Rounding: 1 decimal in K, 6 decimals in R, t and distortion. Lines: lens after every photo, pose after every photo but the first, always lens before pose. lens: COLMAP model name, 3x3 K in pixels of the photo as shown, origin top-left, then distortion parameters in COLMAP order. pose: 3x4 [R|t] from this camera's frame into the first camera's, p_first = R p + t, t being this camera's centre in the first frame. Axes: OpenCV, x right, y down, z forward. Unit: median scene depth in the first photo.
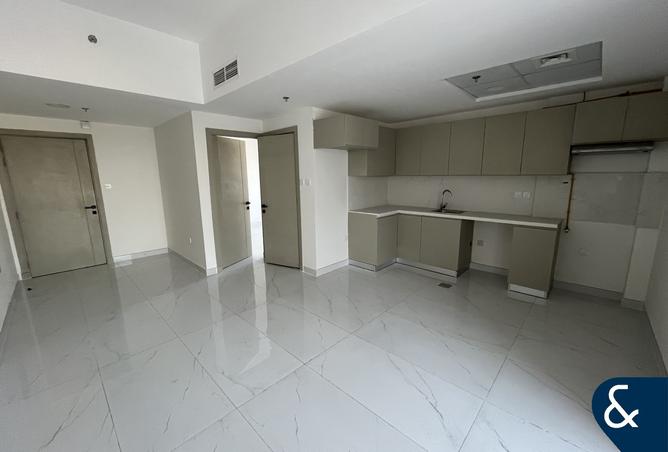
lens RADIAL K [[270.5, 0, 336.6], [0, 270.5, 224.5], [0, 0, 1]] dist [-0.001276, -0.000260]
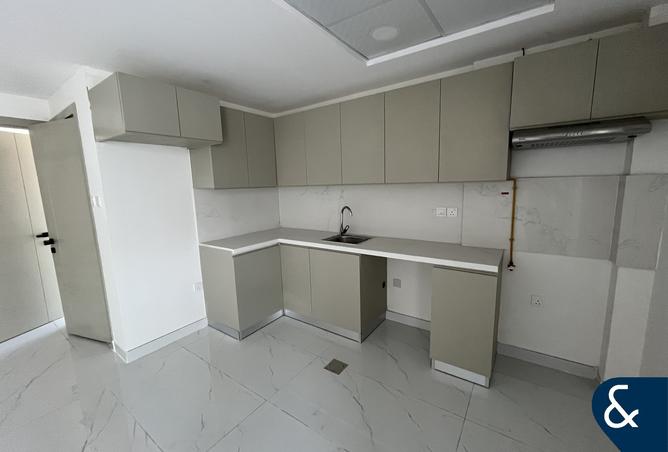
lens RADIAL K [[274.1, 0, 334.0], [0, 274.1, 226.0], [0, 0, 1]] dist [0.003019, 0.000268]
pose [[0.988239, -0.039932, 0.147611, 0.317732], [0.044885, 0.998530, -0.030372, -0.069432], [-0.146182, 0.036640, 0.988579, 0.382701]]
